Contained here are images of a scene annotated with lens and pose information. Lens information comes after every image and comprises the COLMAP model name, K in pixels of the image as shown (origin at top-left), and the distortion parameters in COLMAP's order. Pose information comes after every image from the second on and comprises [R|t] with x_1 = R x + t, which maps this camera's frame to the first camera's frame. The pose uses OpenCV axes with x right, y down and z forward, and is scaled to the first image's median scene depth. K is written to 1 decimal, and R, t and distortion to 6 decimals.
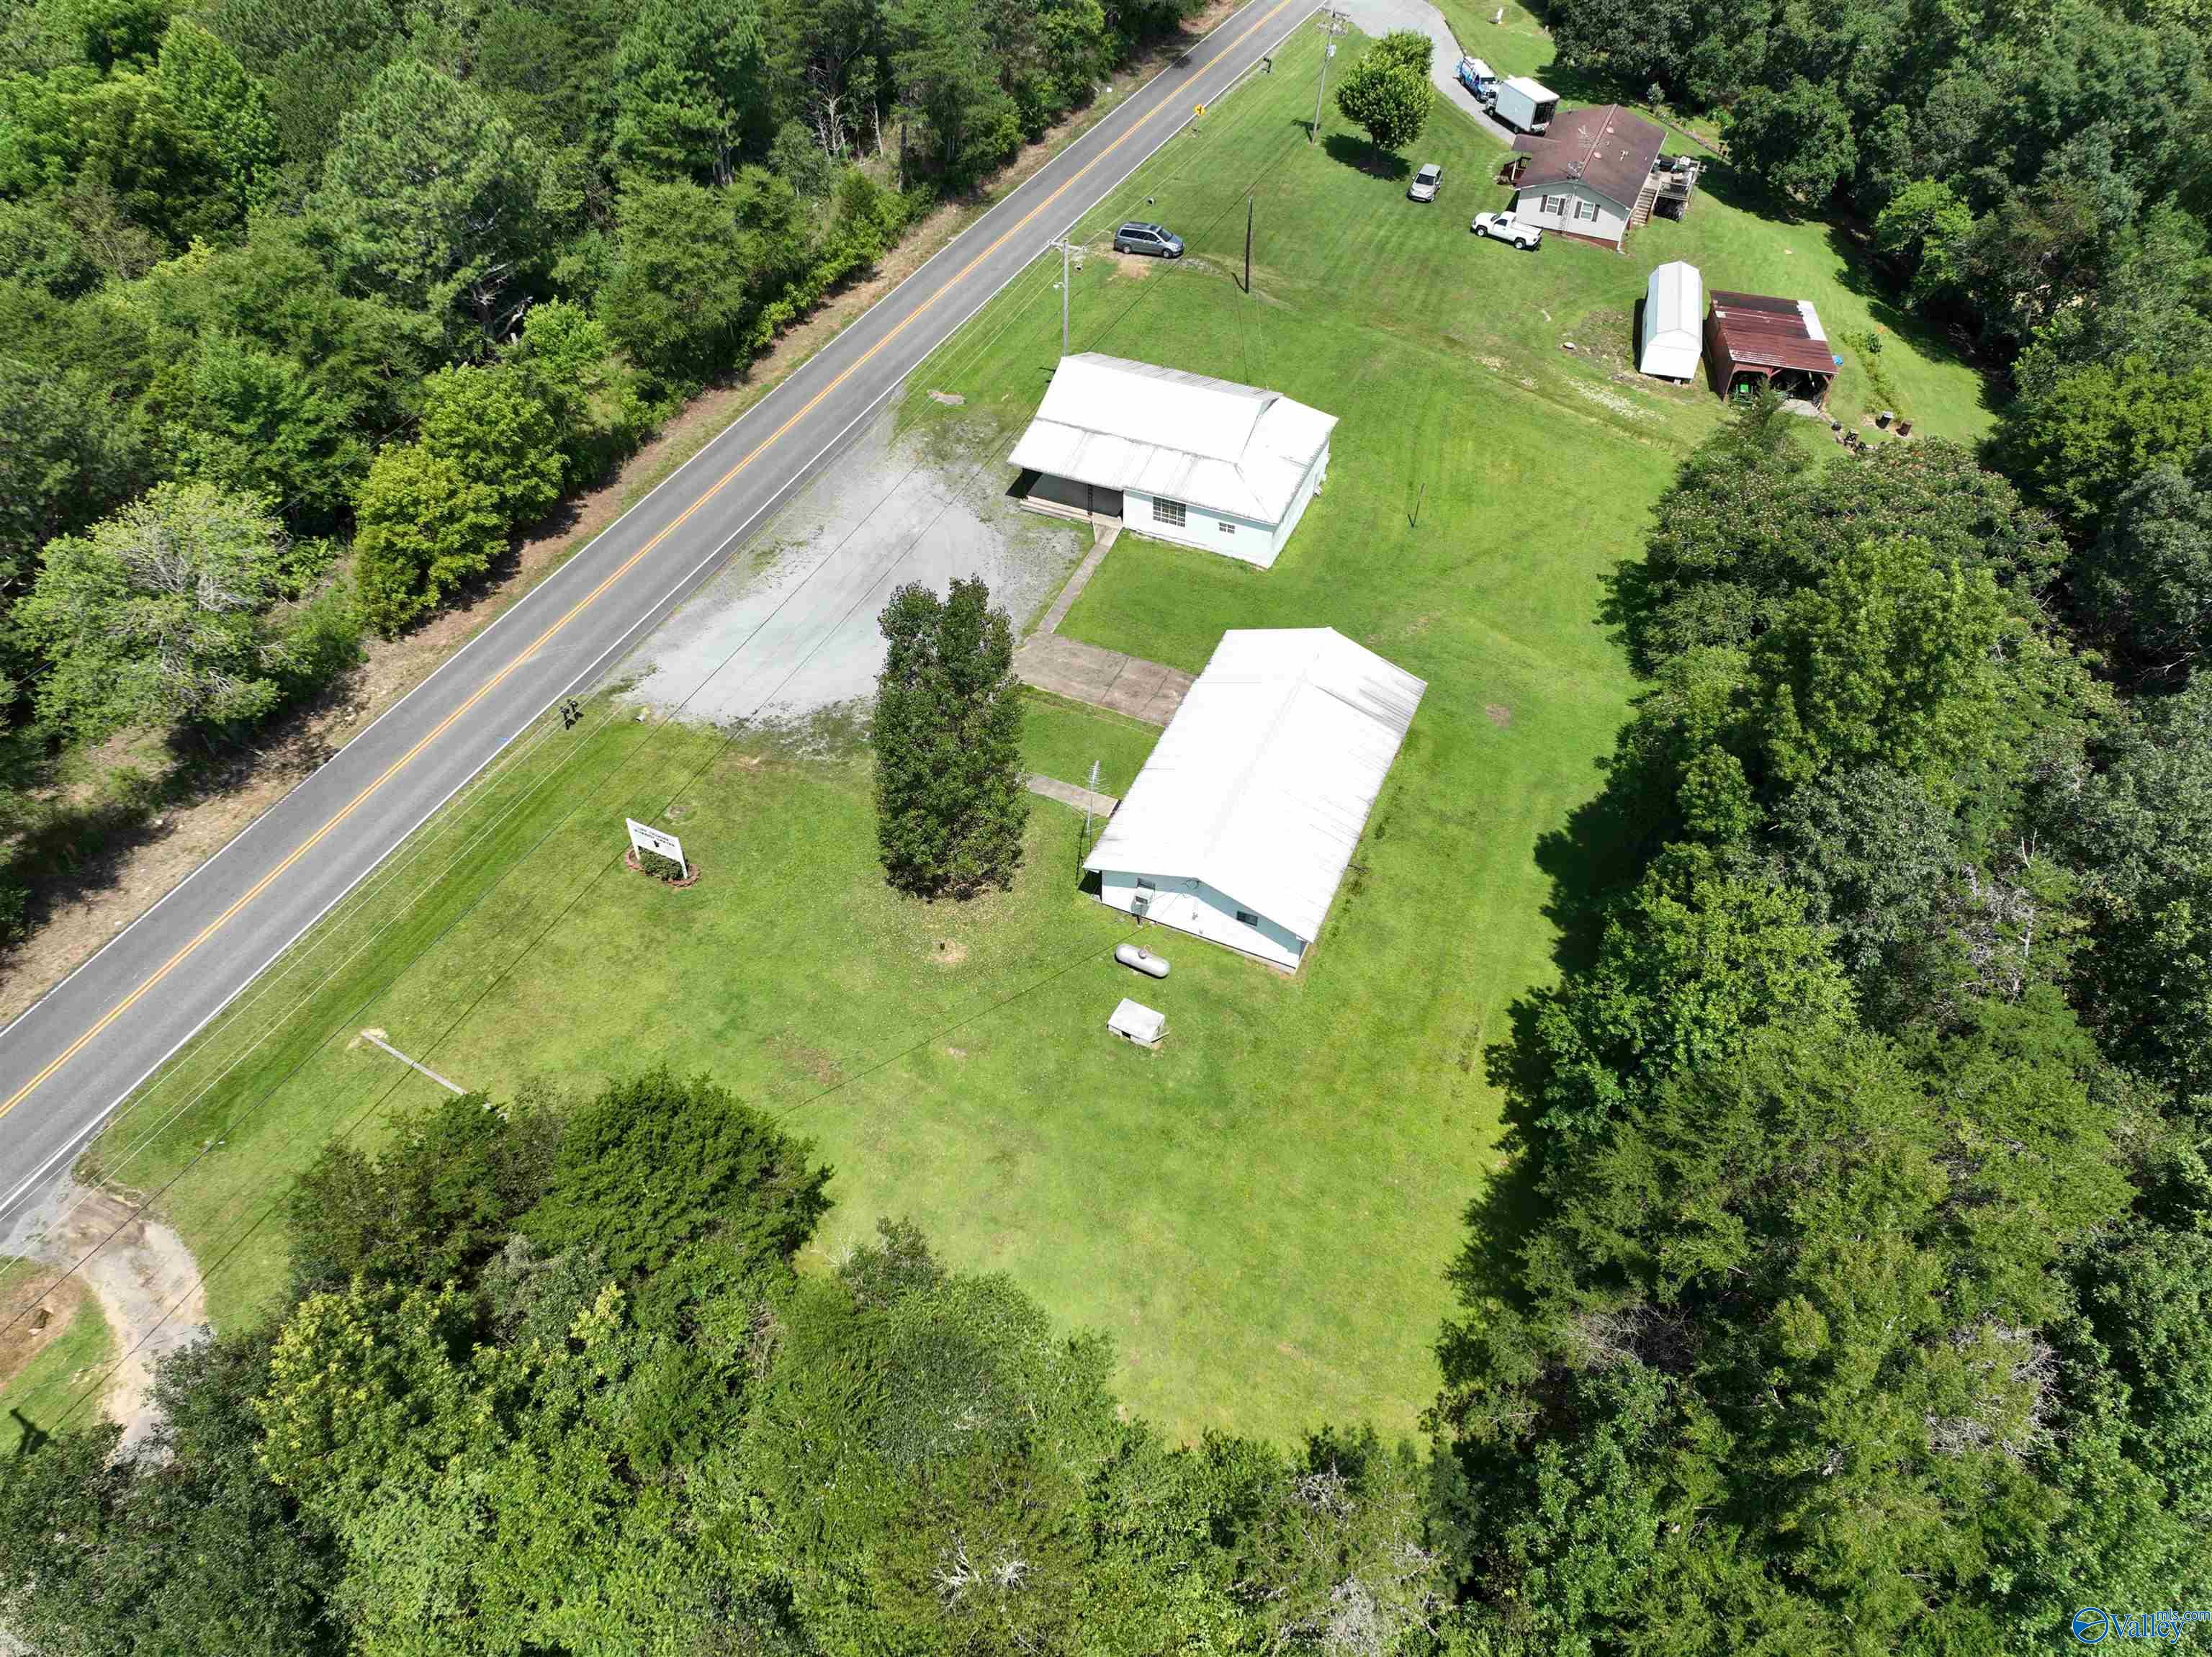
lens RADIAL K [[1551.8, 0, 1105.9], [0, 1551.8, 837.8], [0, 0, 1]] dist [0.004160, 0.013283]
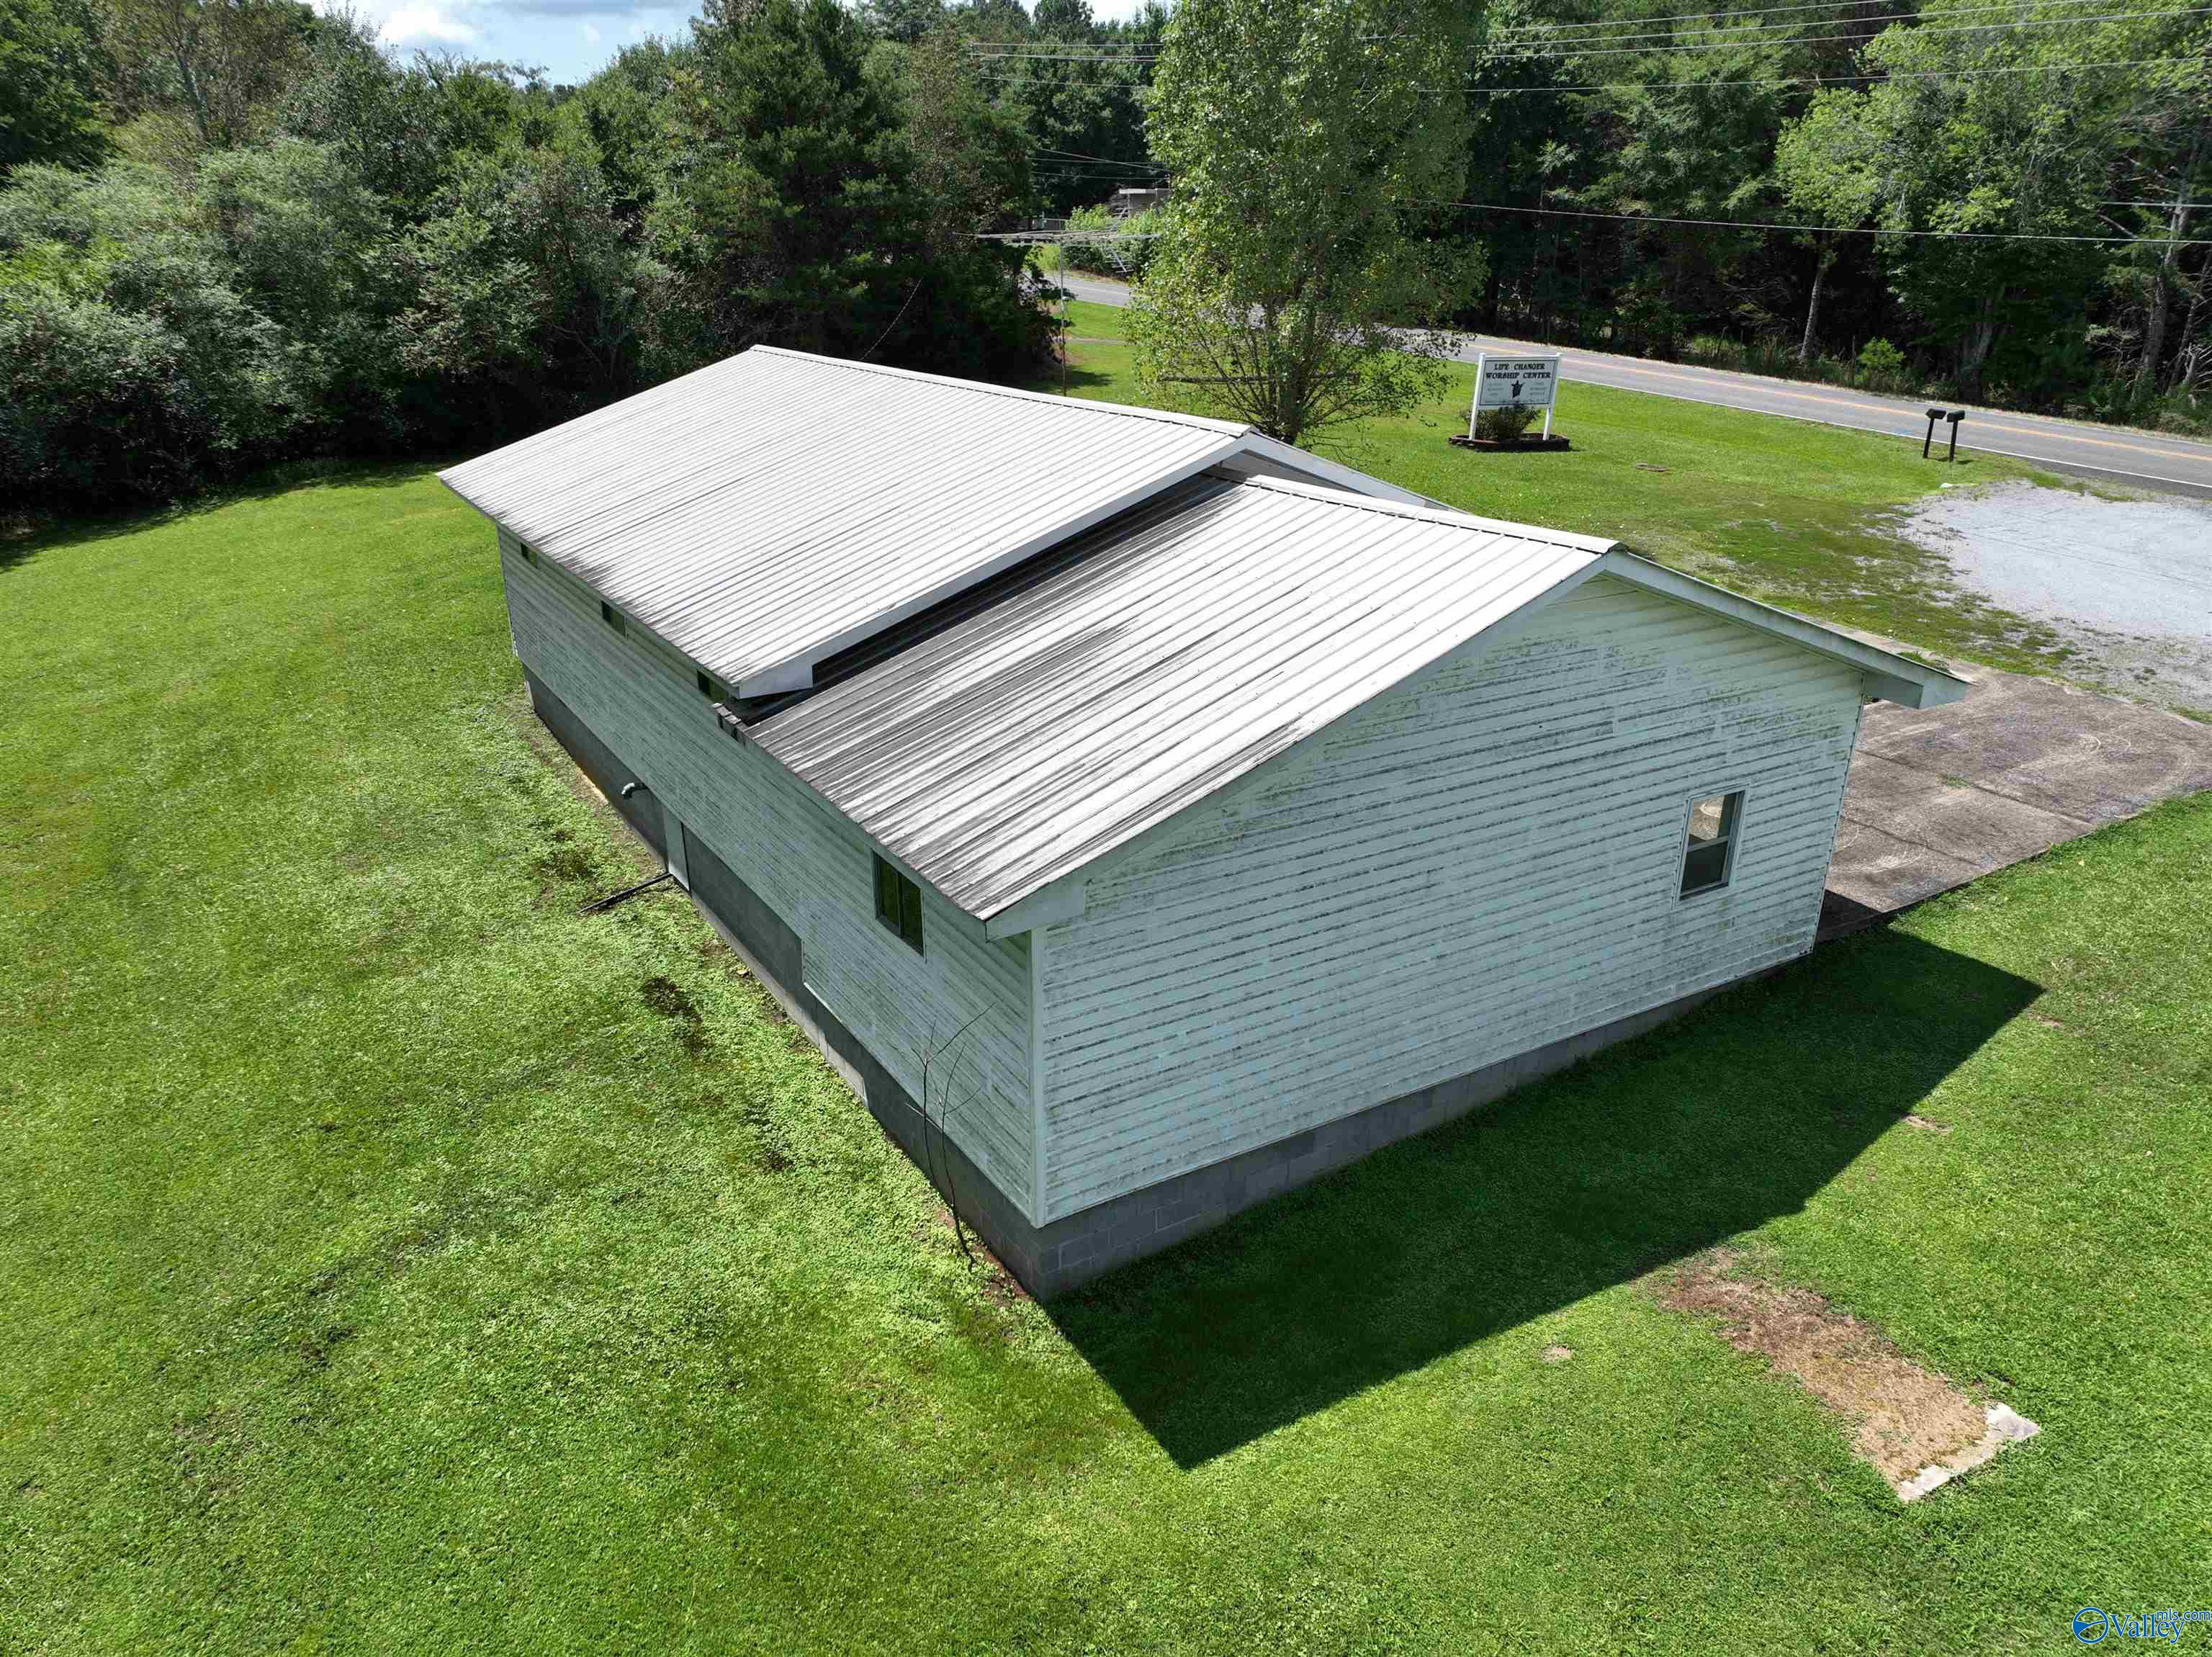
lens RADIAL K [[1551.8, 0, 1105.9], [0, 1551.8, 837.8], [0, 0, 1]] dist [0.004160, 0.013283]
pose [[-0.575424, 0.303257, -0.759554, 0.254090], [-0.597296, 0.478586, 0.643579, -0.164227], [0.558681, 0.824009, -0.094256, 0.870031]]
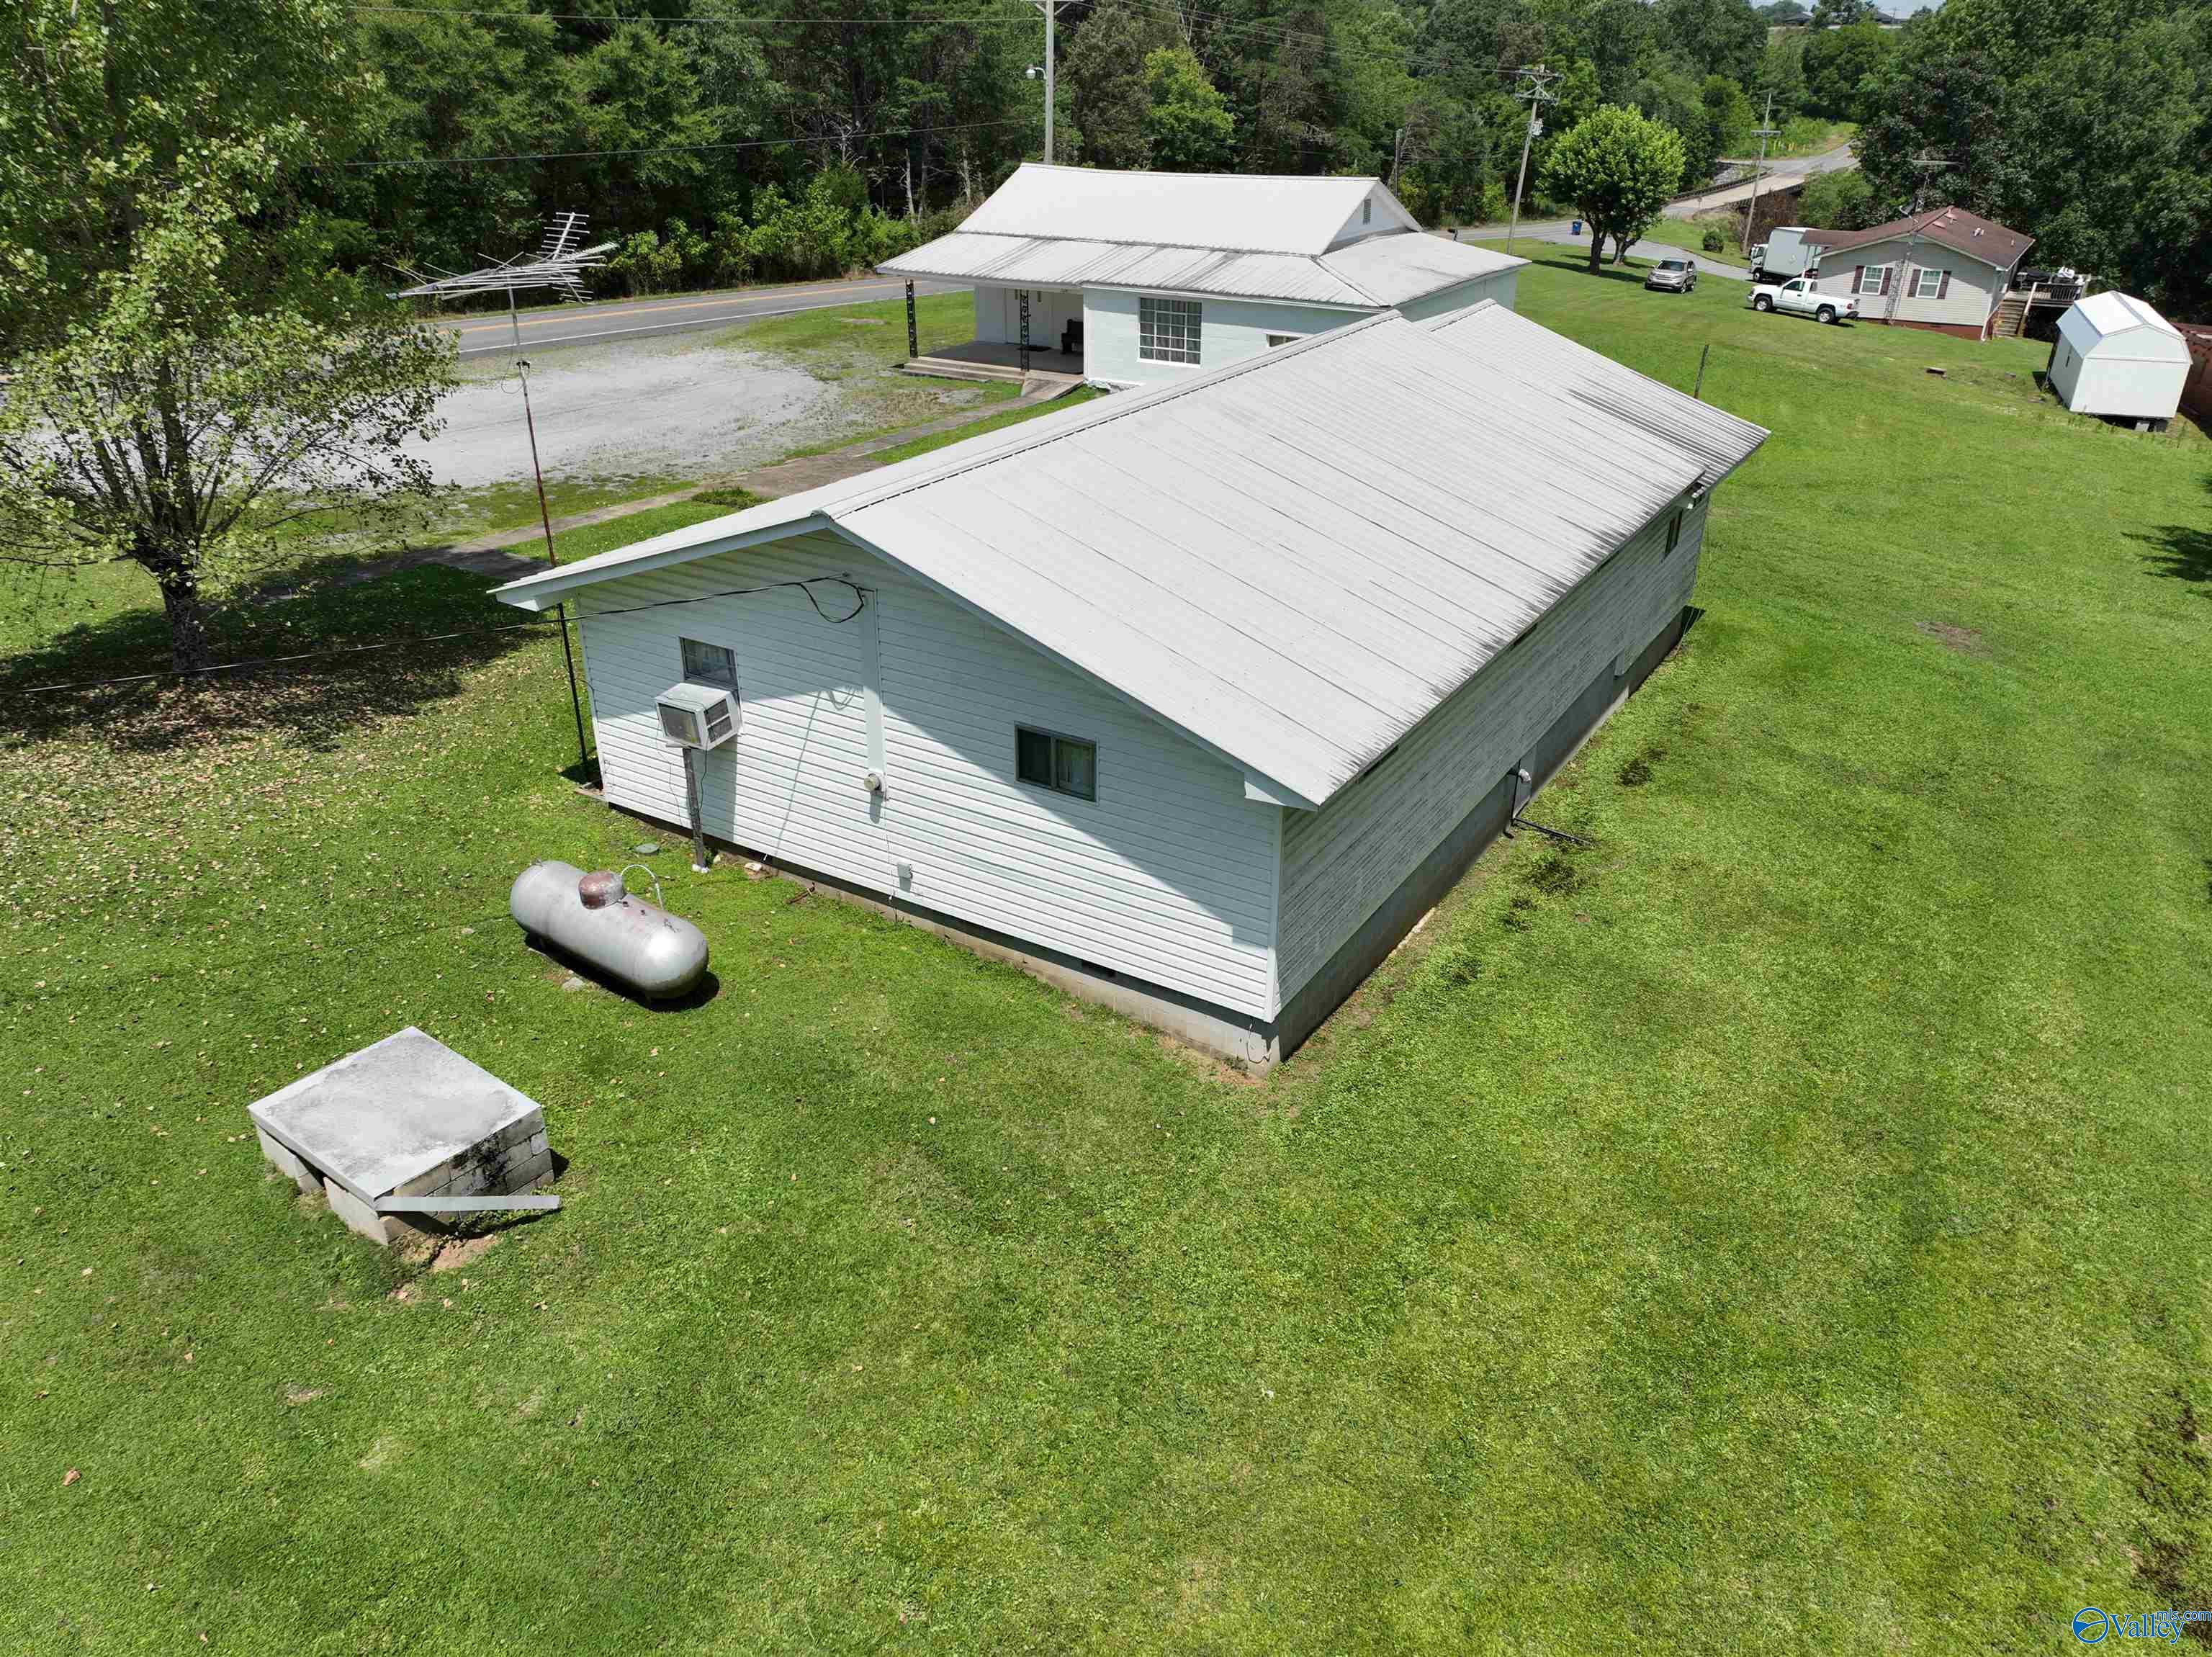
lens RADIAL K [[1551.8, 0, 1105.9], [0, 1551.8, 837.8], [0, 0, 1]] dist [0.004160, 0.013283]
pose [[0.988434, 0.066823, -0.136134, 0.097188], [-0.108996, 0.937186, -0.331364, 0.101939], [0.105441, 0.342370, 0.933630, 0.591866]]
